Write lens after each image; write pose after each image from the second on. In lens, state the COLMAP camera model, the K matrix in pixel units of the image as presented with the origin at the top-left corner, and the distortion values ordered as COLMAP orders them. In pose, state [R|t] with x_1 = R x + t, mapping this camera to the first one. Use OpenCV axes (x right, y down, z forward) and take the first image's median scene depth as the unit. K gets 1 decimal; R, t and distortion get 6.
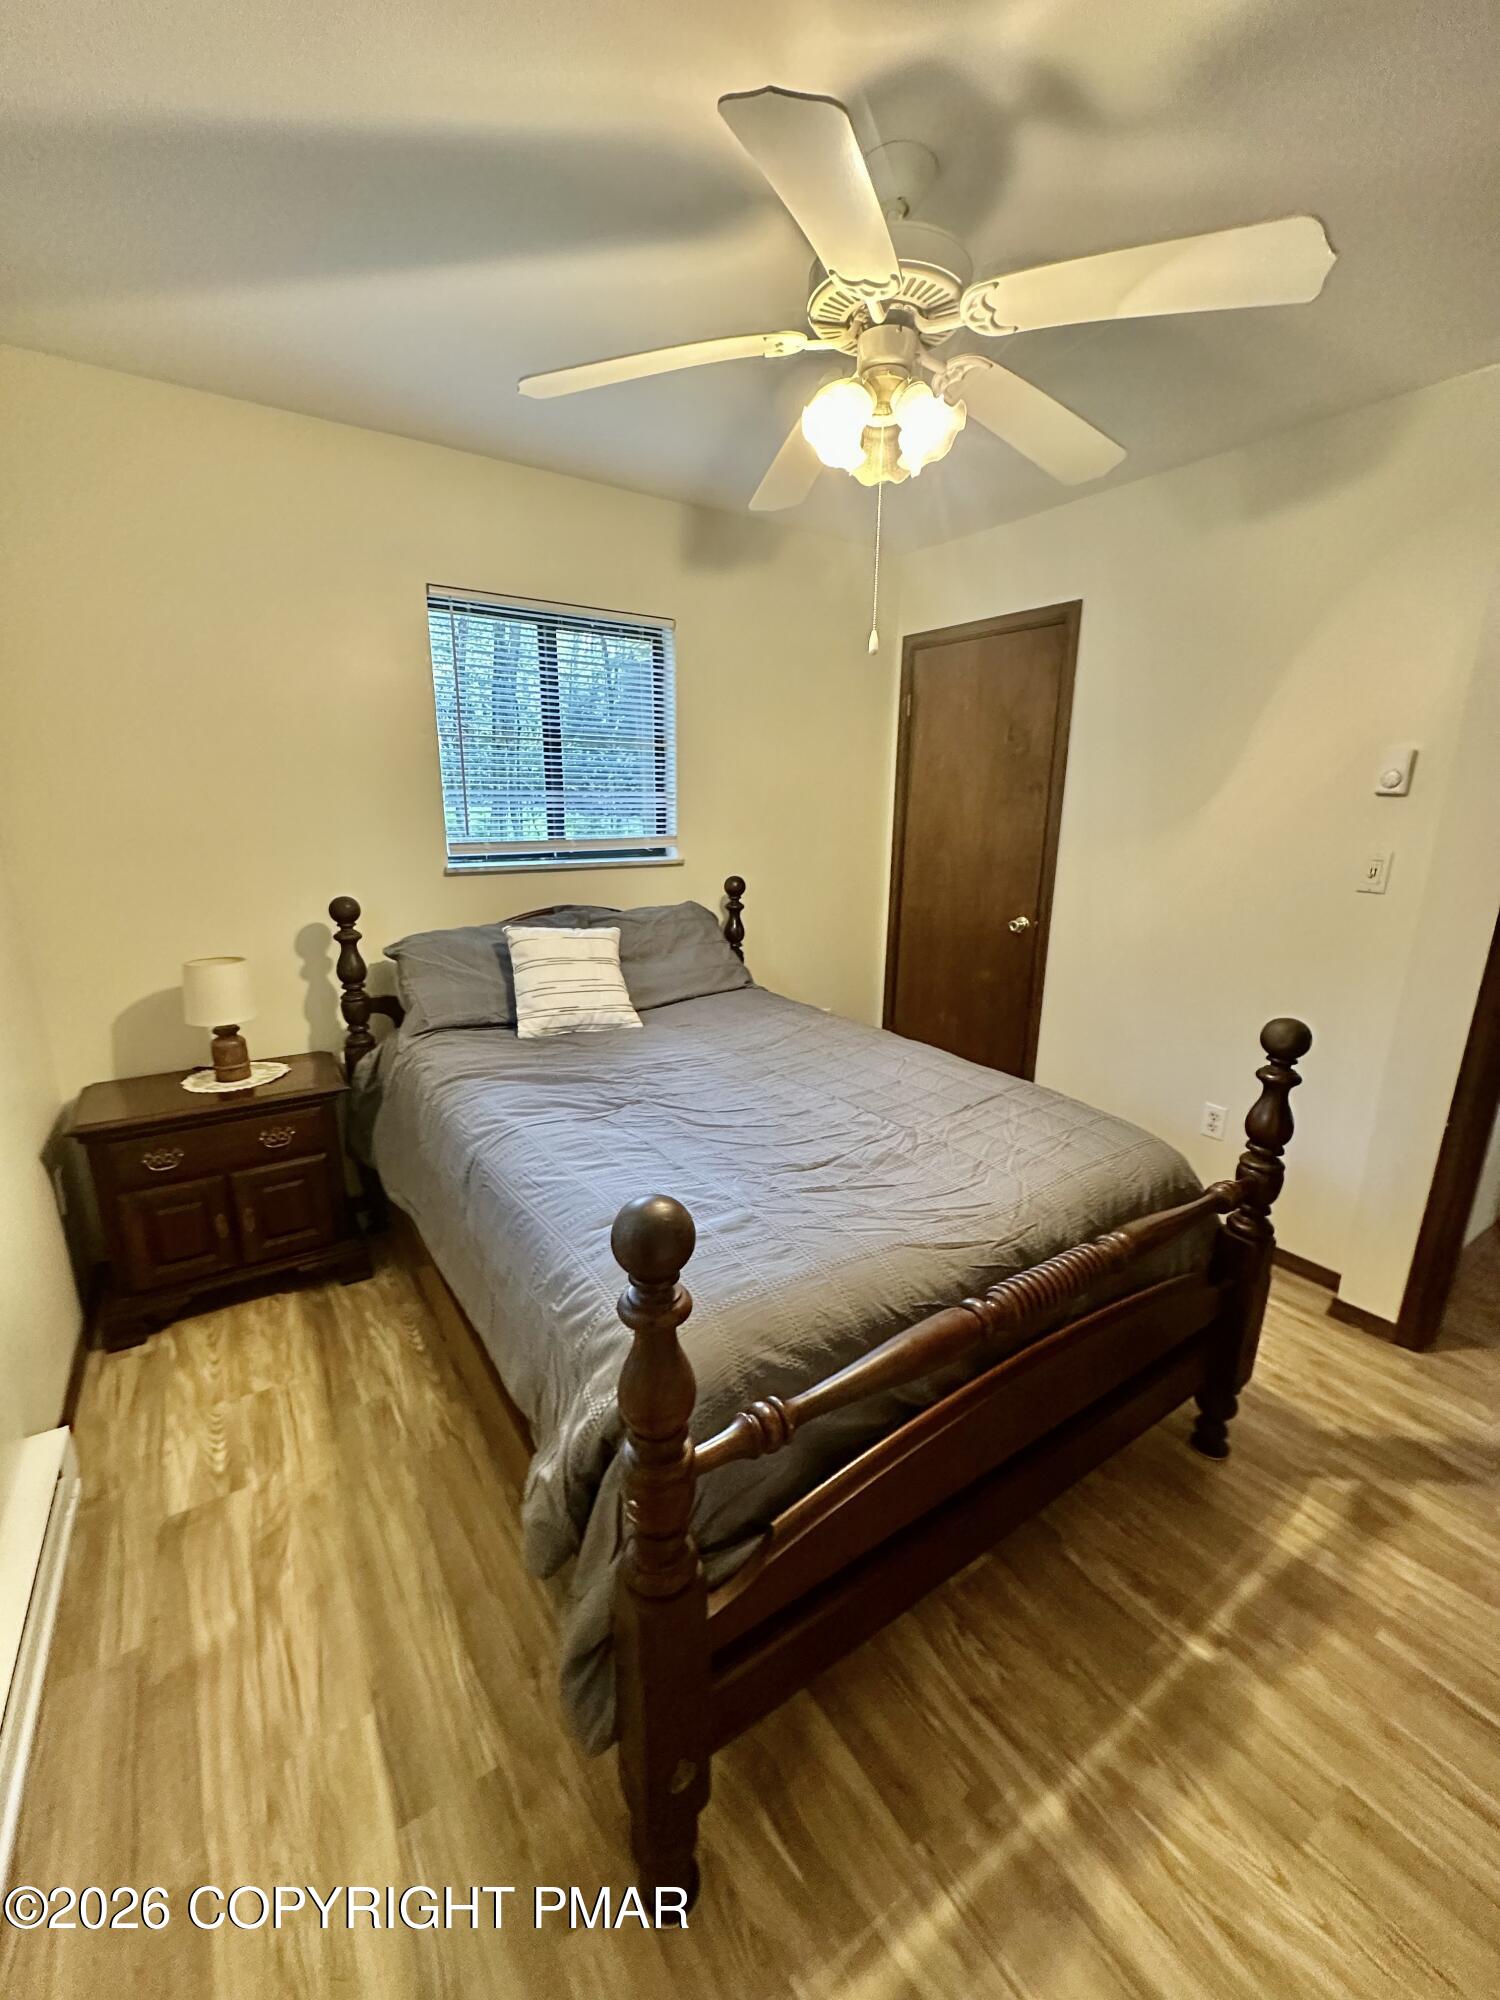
lens RADIAL K [[801.4, 0, 746.8], [0, 801.4, 996.2], [0, 0, 1]] dist [-0.000465, -0.000565]
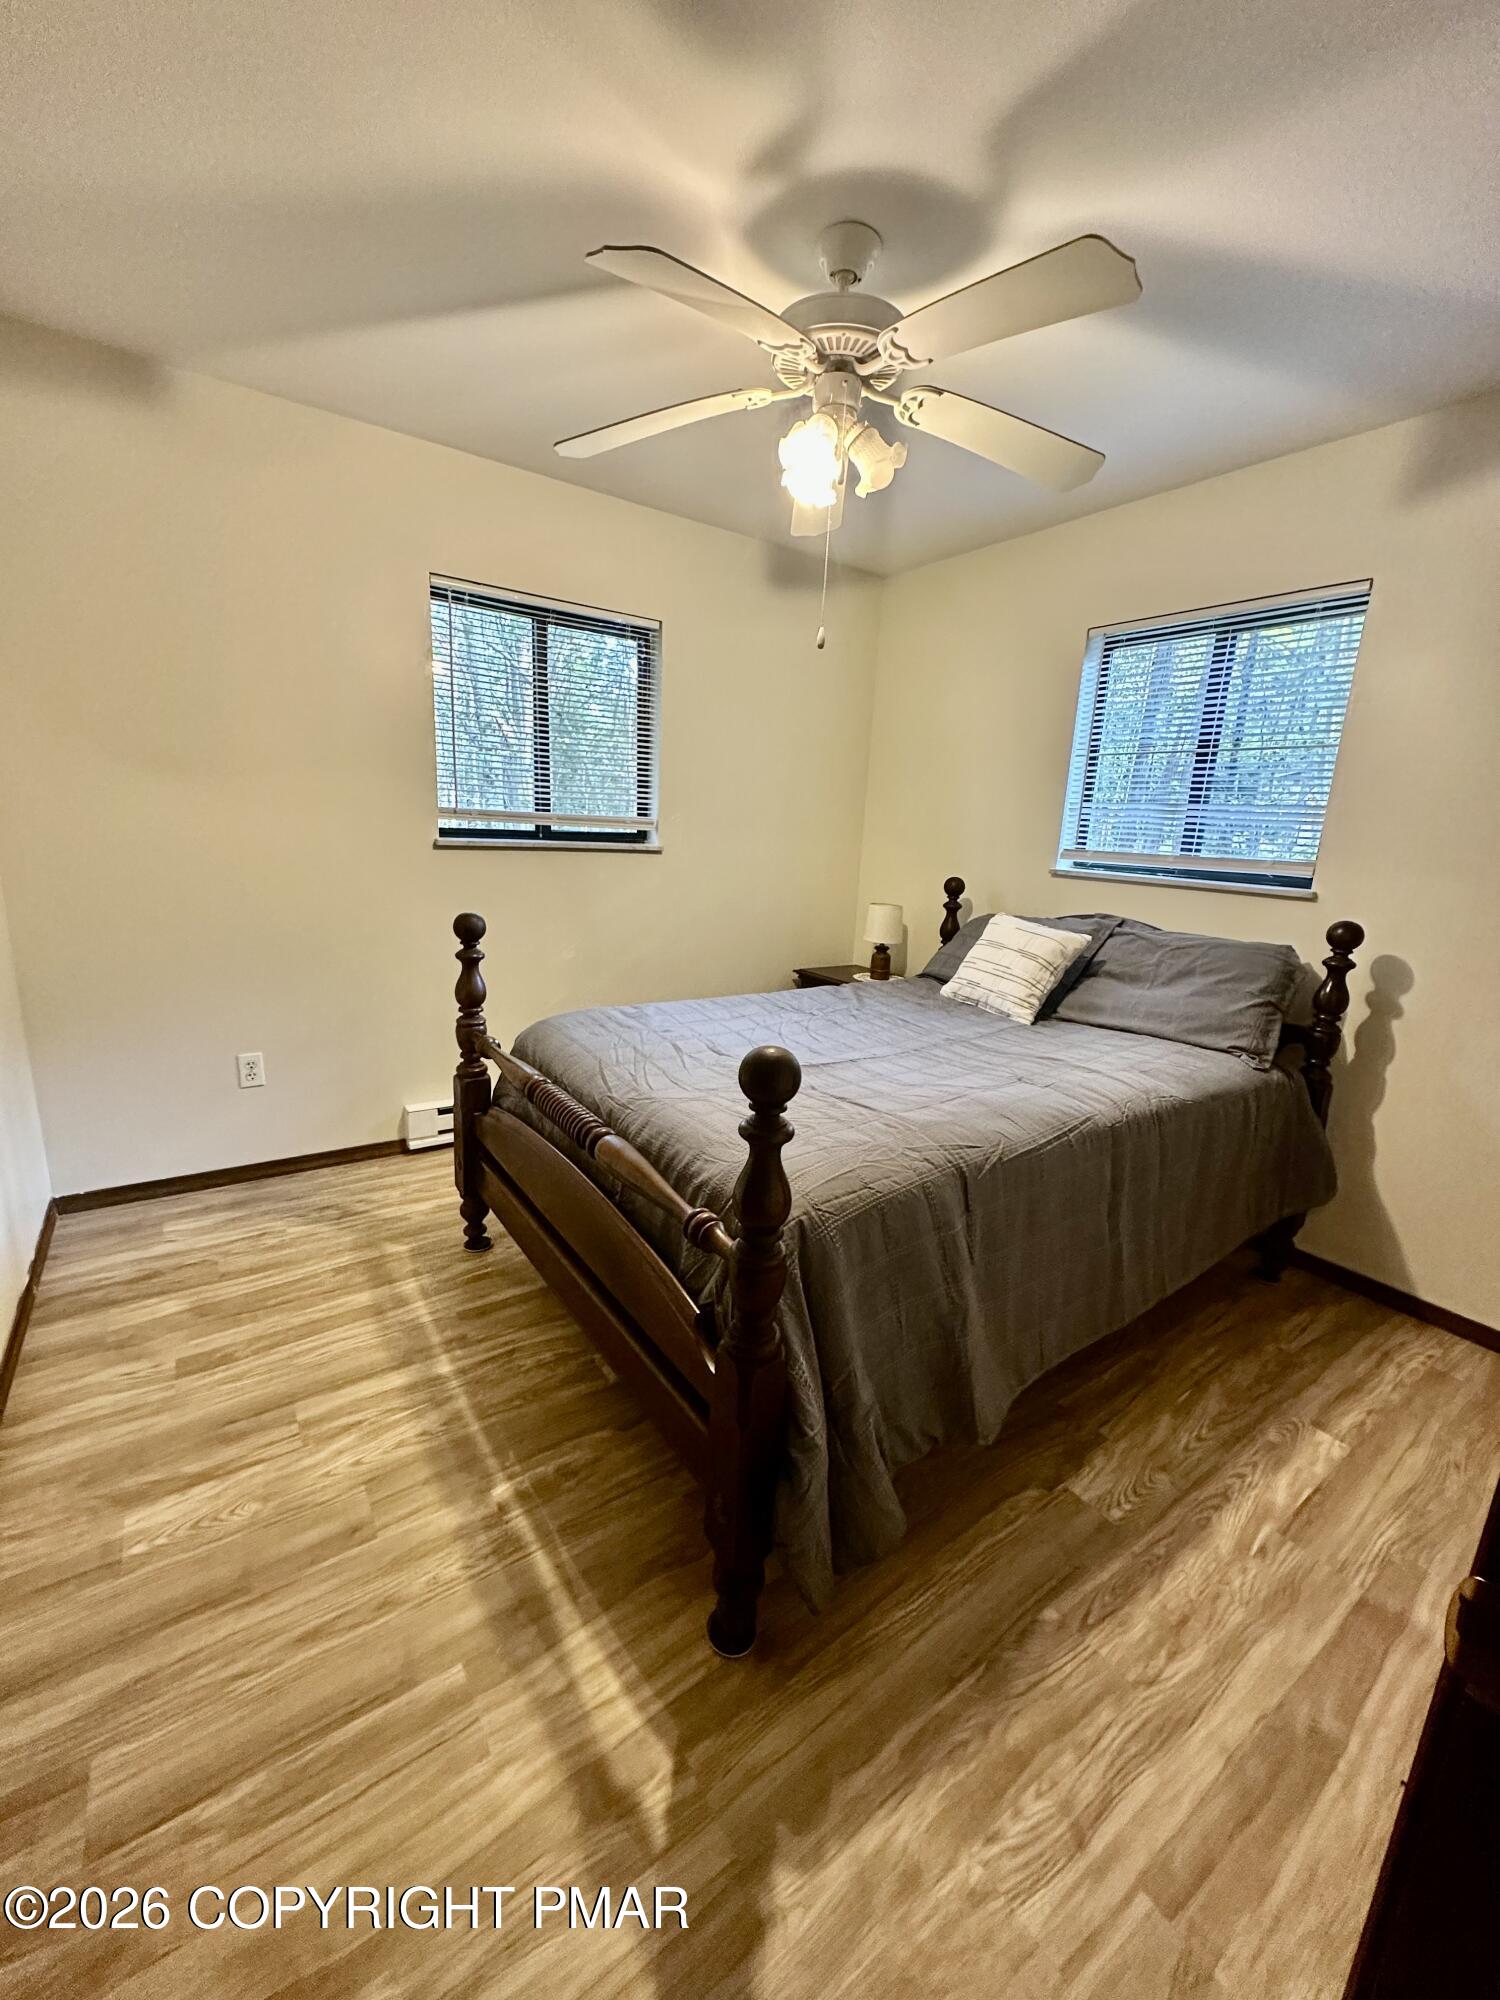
lens RADIAL K [[801.4, 0, 753.1], [0, 801.4, 996.8], [0, 0, 1]] dist [-0.000465, -0.000565]
pose [[0.027600, 0.218148, -0.975525, 1.571543], [-0.299809, 0.932777, 0.200106, -0.176347], [0.953600, 0.286948, 0.091148, 1.061920]]
